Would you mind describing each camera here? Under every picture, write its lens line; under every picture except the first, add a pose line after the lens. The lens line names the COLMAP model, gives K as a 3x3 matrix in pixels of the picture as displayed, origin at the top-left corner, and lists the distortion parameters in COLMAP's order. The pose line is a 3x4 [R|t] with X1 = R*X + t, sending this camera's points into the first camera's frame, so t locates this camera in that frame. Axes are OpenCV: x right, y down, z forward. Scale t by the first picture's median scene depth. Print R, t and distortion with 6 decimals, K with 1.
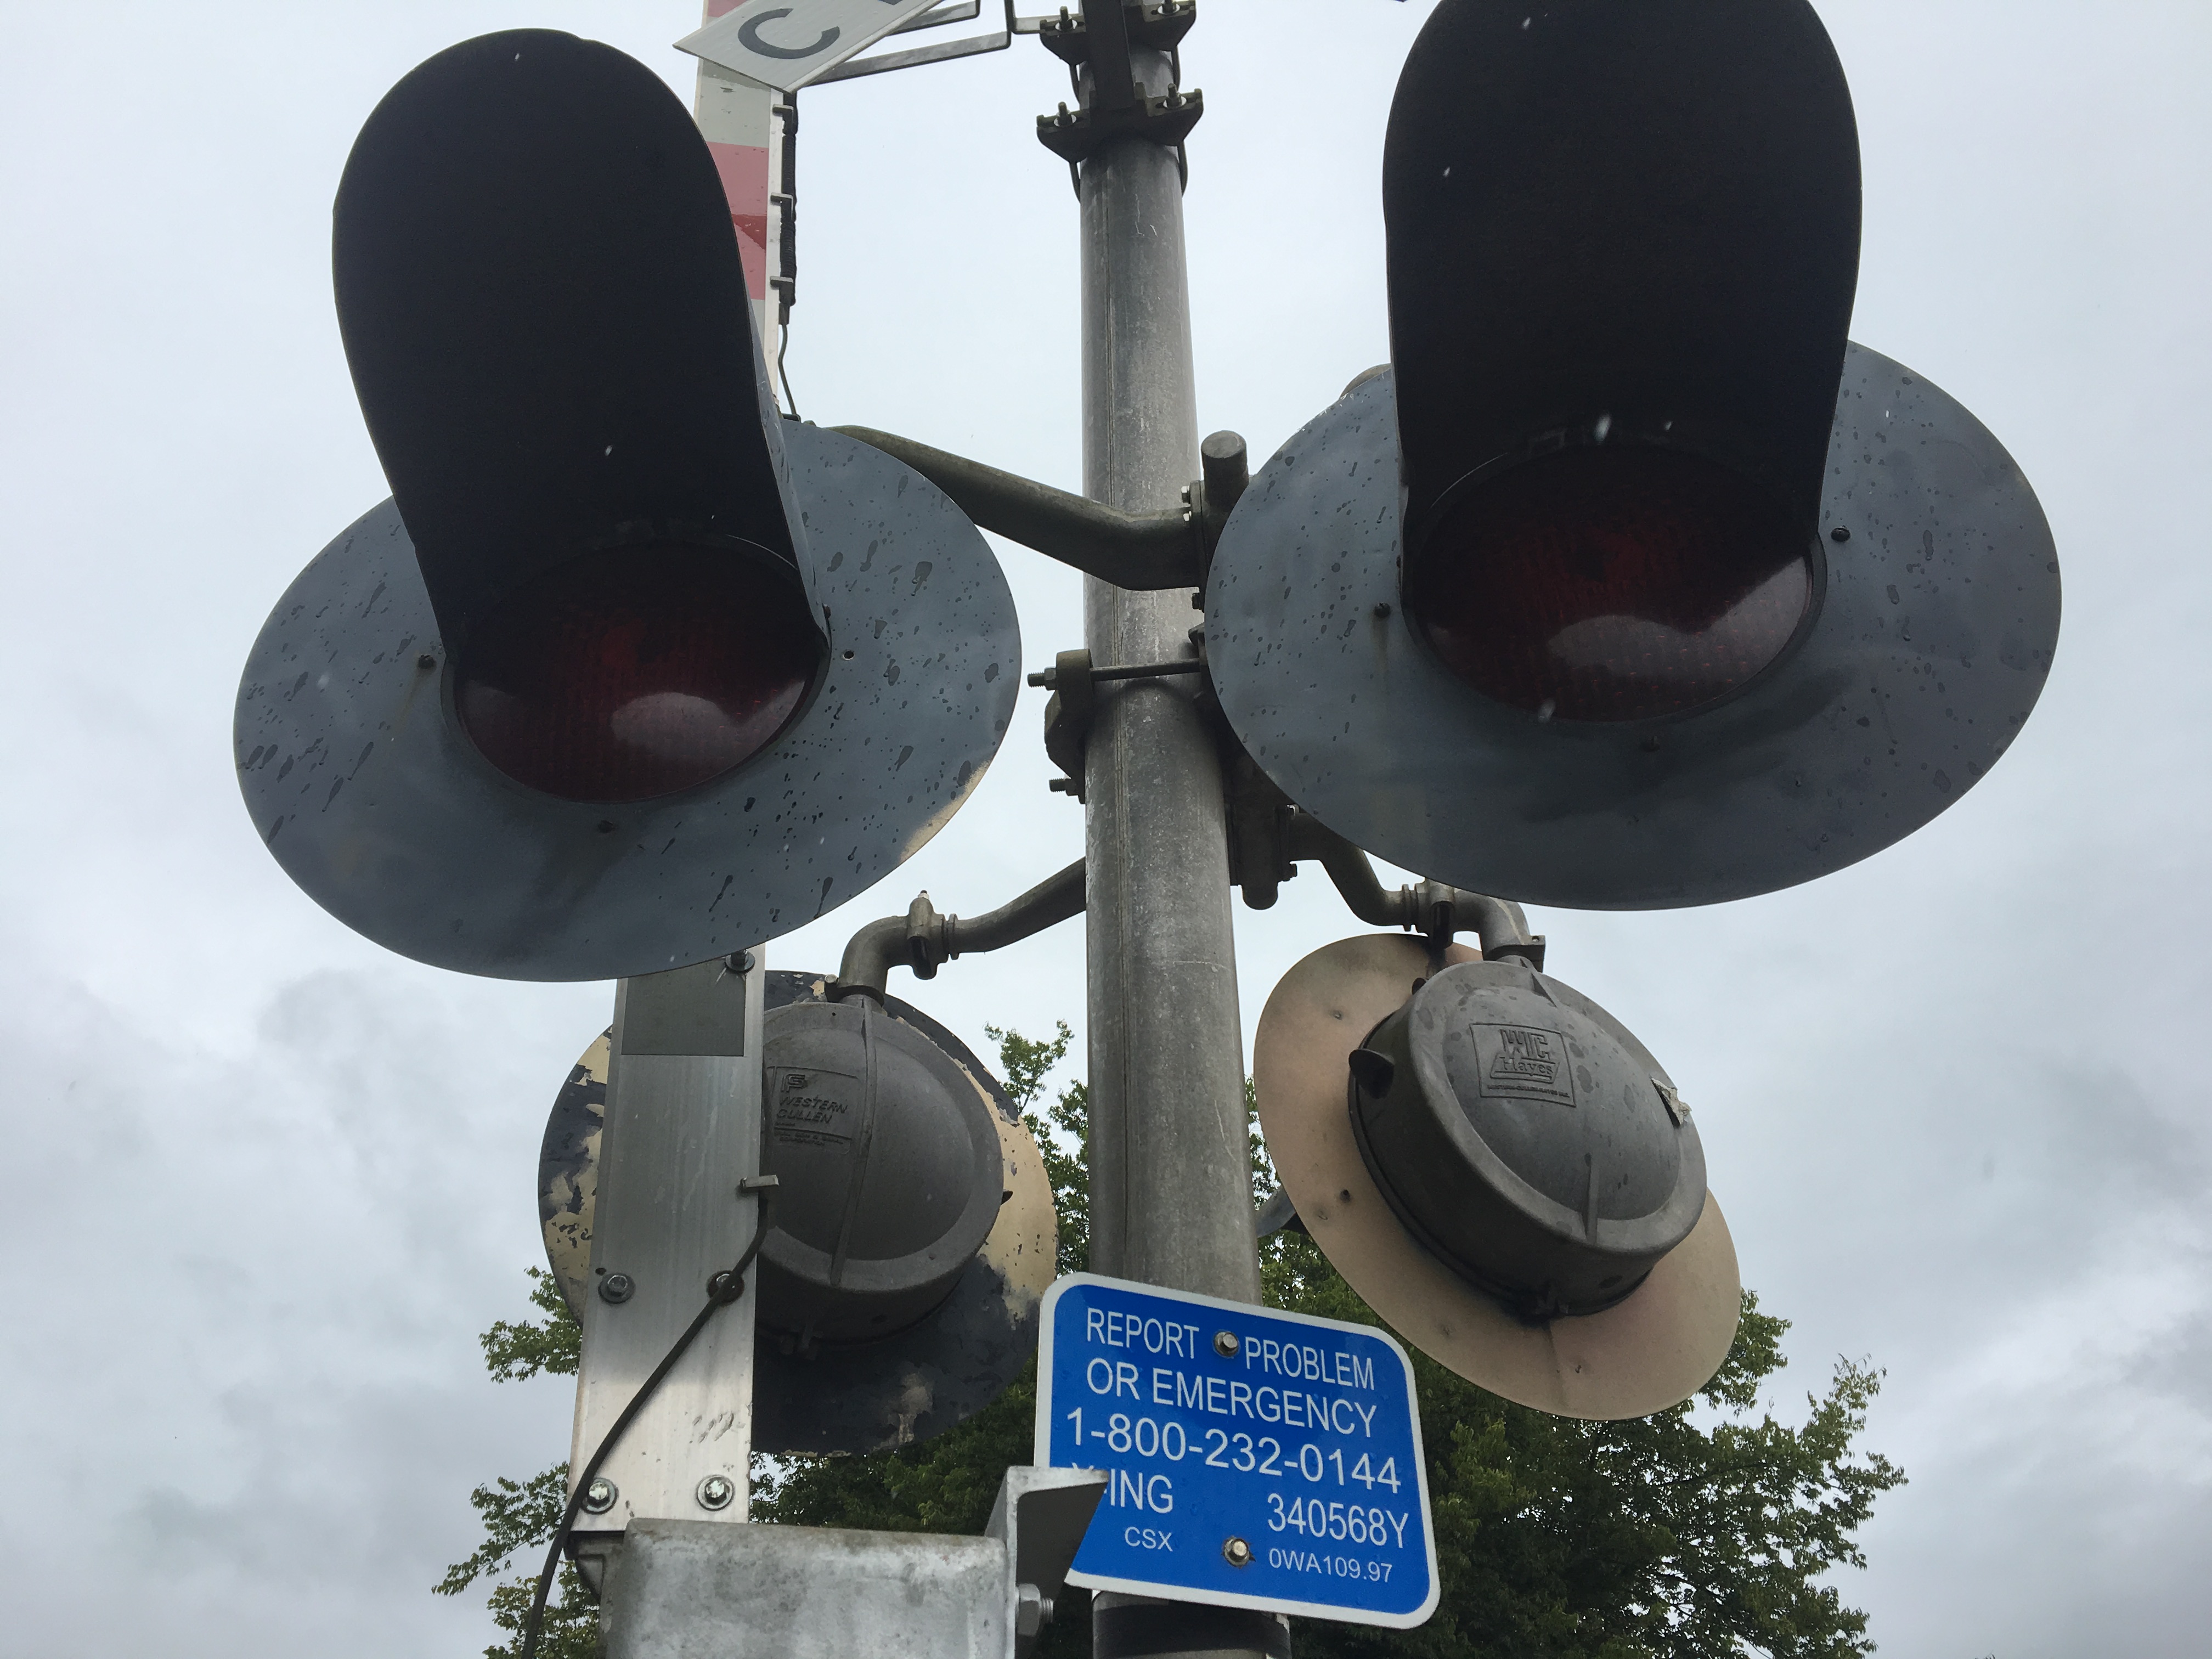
lens RADIAL K [[1896.3, 0, 1102.0], [0, 1896.3, 825.8], [0, 0, 1]] dist [0.072220, -0.121579]
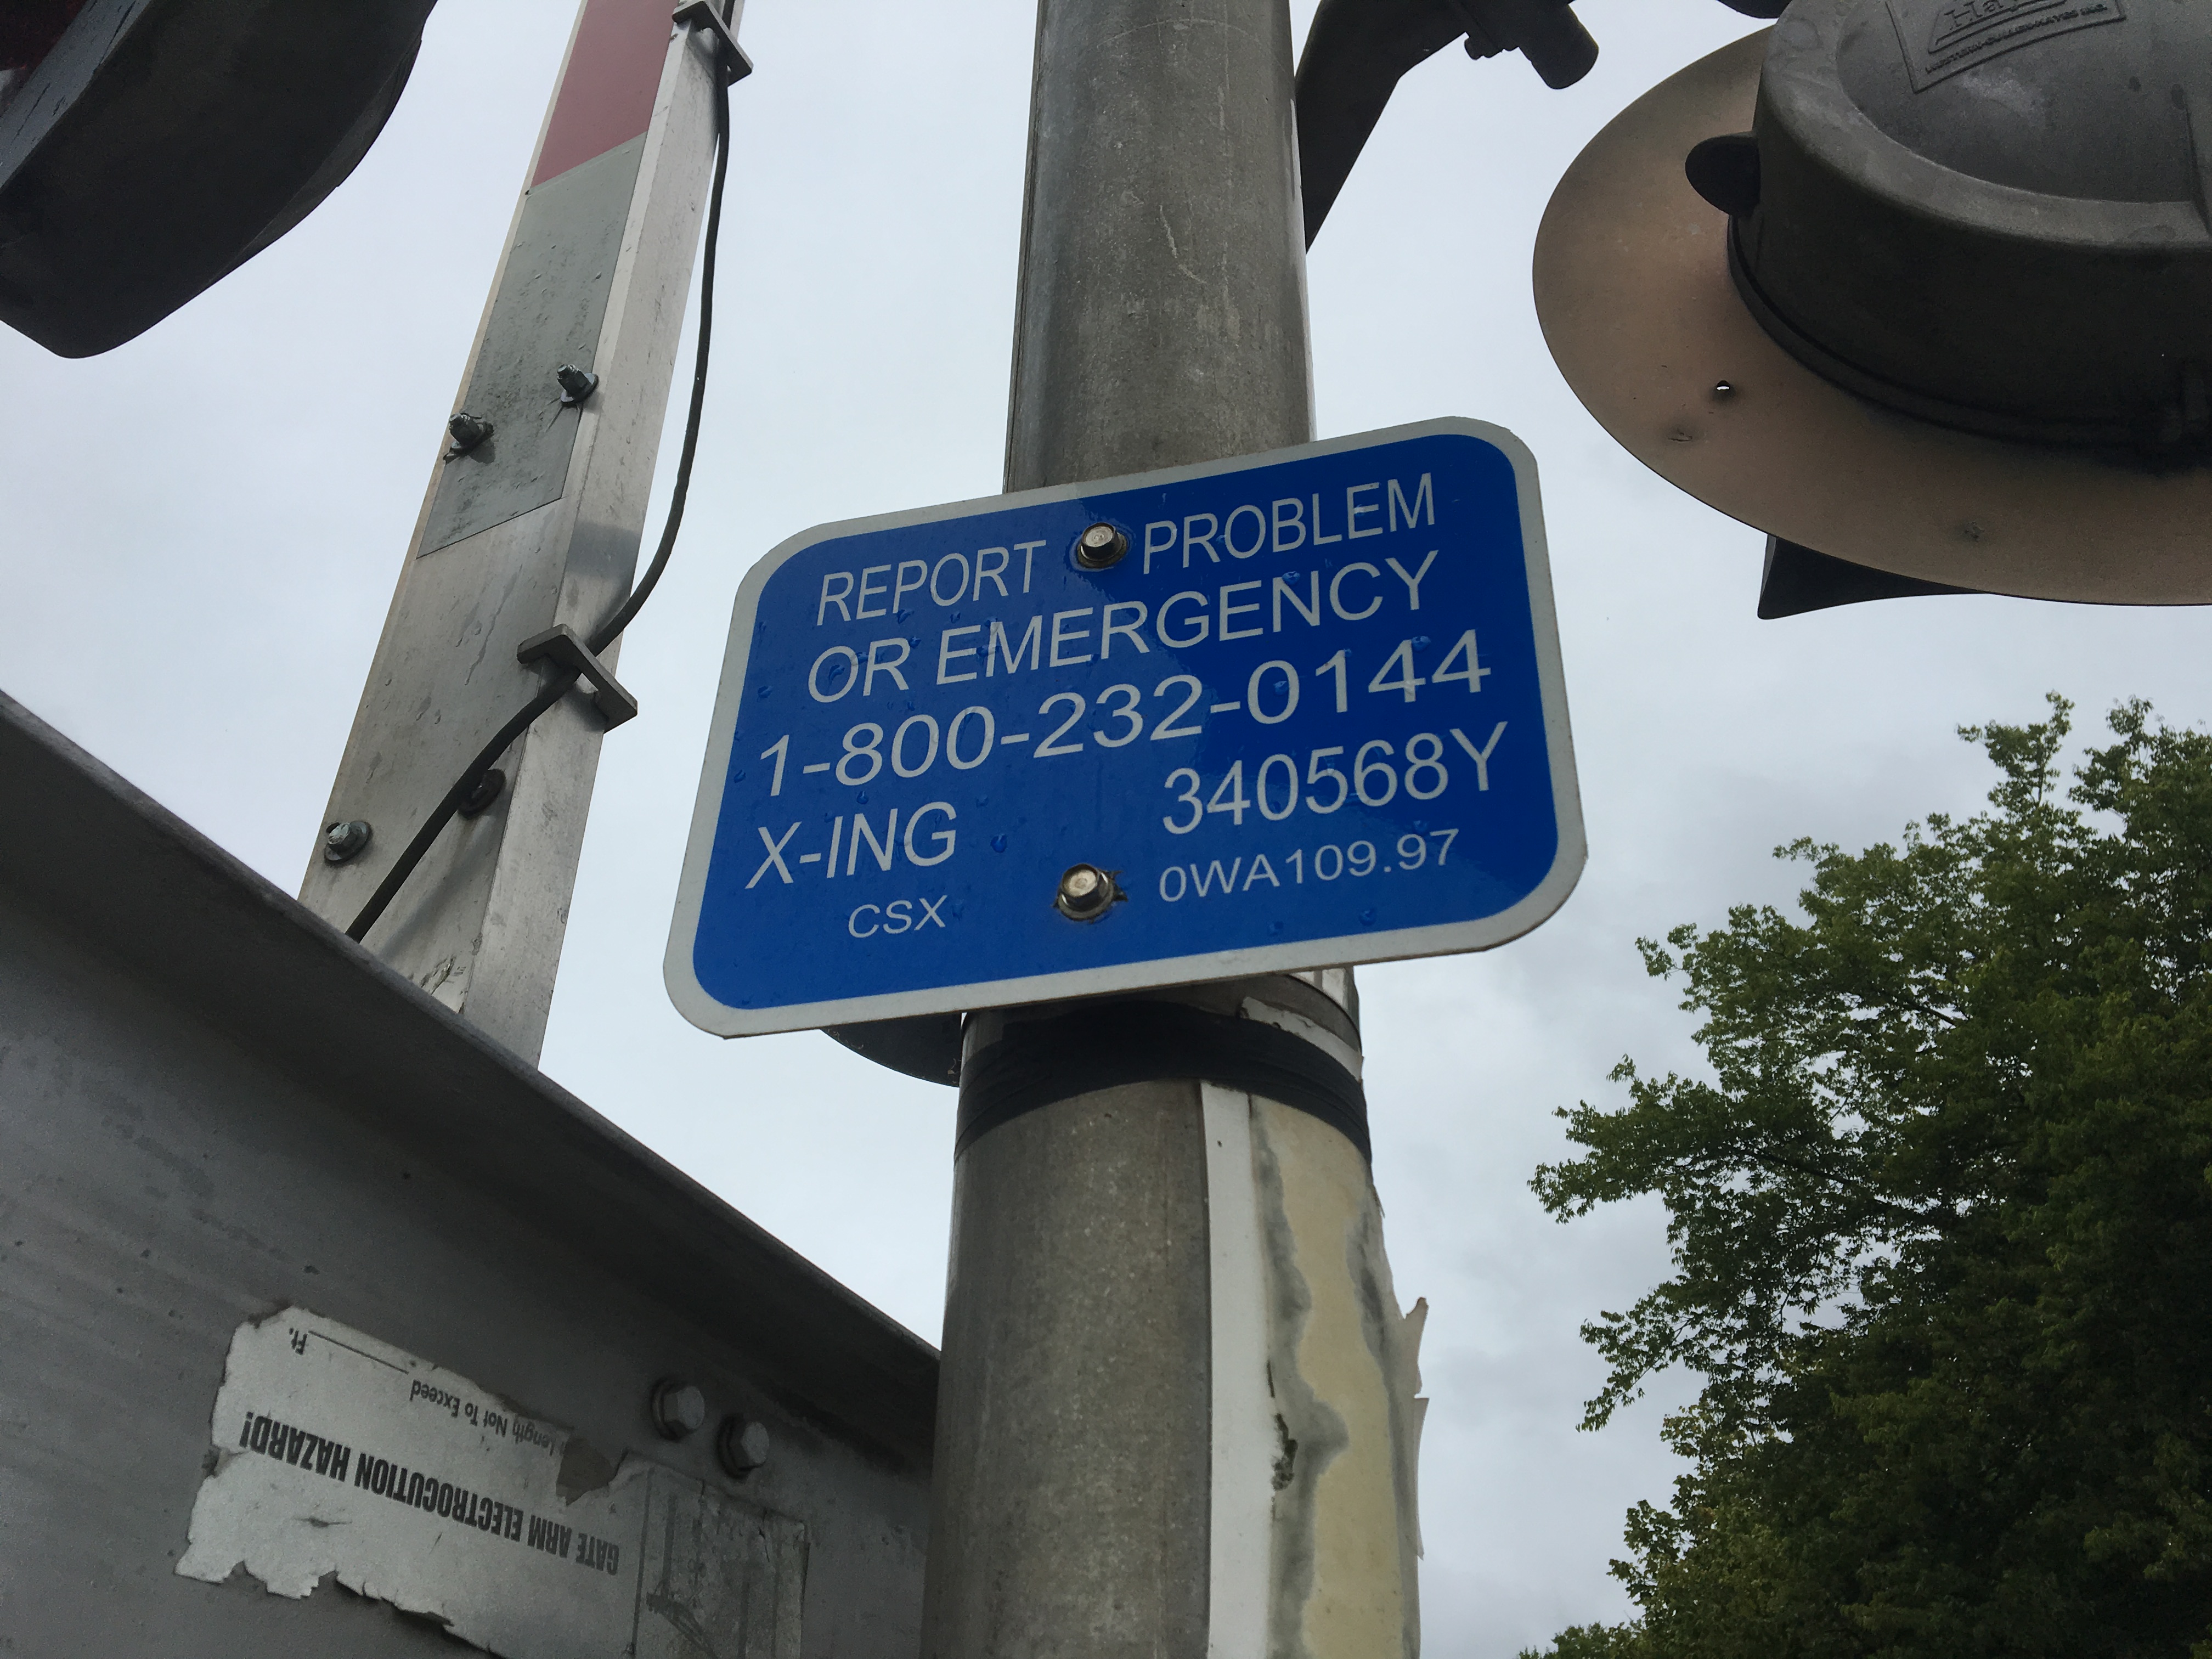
lens RADIAL K [[1887.8, 0, 1096.1], [0, 1887.8, 861.4], [0, 0, 1]] dist [0.030042, -0.005817]
pose [[0.816086, -0.308978, -0.488401, 0.279448], [0.350859, 0.936408, -0.006138, 0.354333], [0.459239, -0.166351, 0.872598, 0.571078]]
